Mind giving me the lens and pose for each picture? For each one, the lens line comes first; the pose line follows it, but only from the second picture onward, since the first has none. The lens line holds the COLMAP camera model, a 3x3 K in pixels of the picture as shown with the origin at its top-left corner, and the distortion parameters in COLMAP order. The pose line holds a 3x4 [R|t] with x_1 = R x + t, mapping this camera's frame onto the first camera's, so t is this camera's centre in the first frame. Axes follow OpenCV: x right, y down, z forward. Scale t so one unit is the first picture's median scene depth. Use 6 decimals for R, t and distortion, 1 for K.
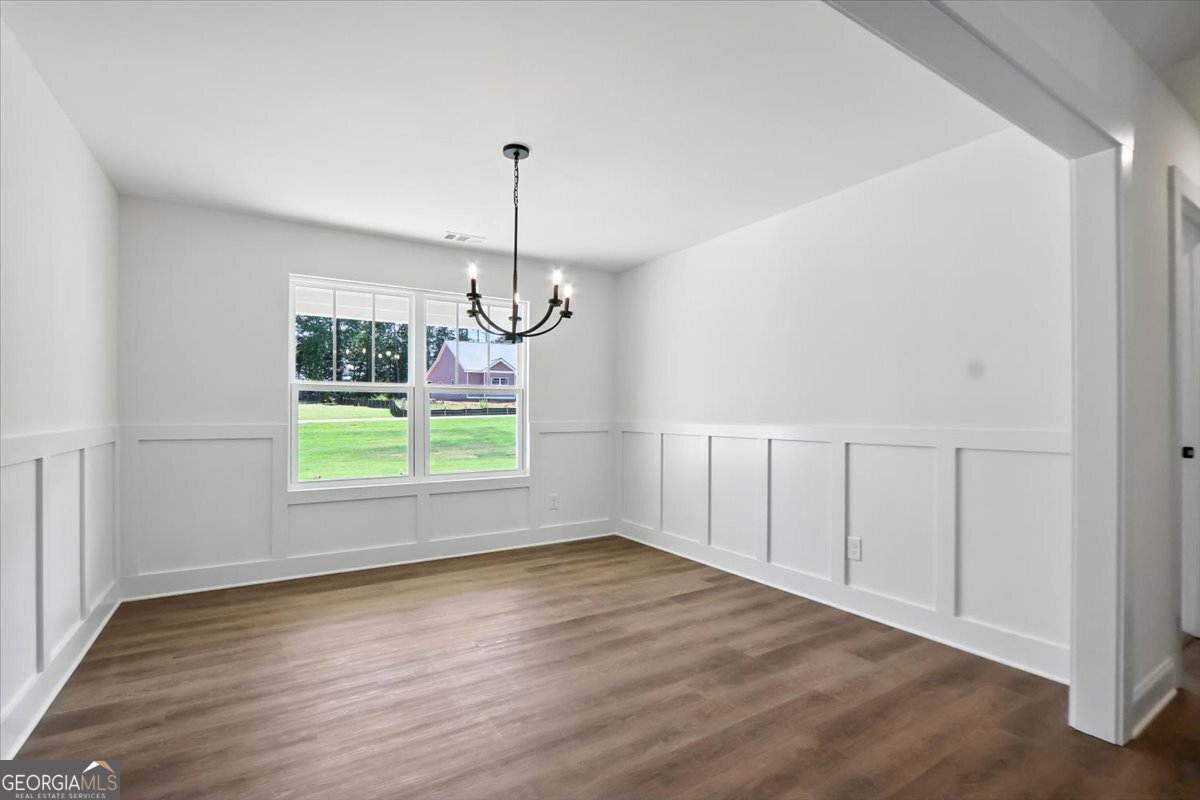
lens RADIAL K [[561.3, 0, 615.1], [0, 561.3, 406.5], [0, 0, 1]] dist [-0.011564, 0.002219]
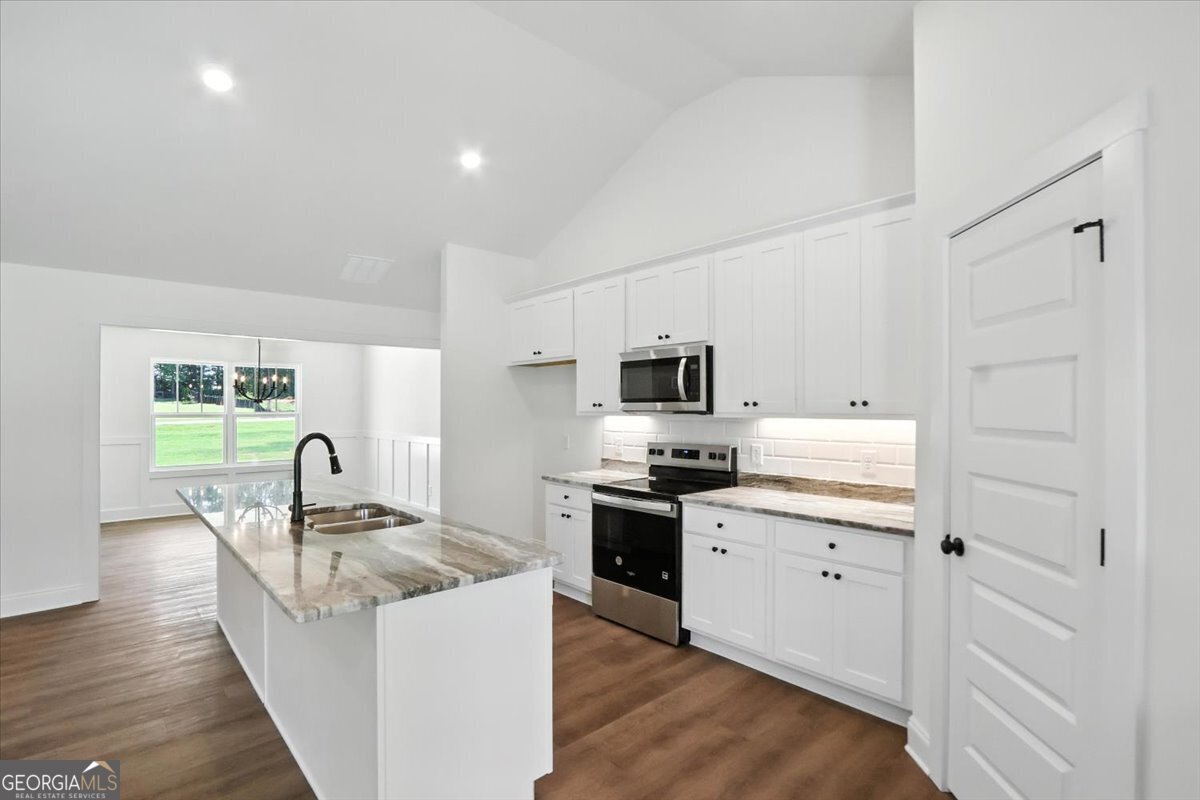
lens RADIAL K [[565.8, 0, 612.5], [0, 565.8, 406.6], [0, 0, 1]] dist [-0.014526, 0.000269]
pose [[0.984901, 0.002872, 0.173096, 0.161272], [-0.003715, 0.999983, 0.004549, -0.020916], [-0.173080, -0.005124, 0.984894, -0.293883]]
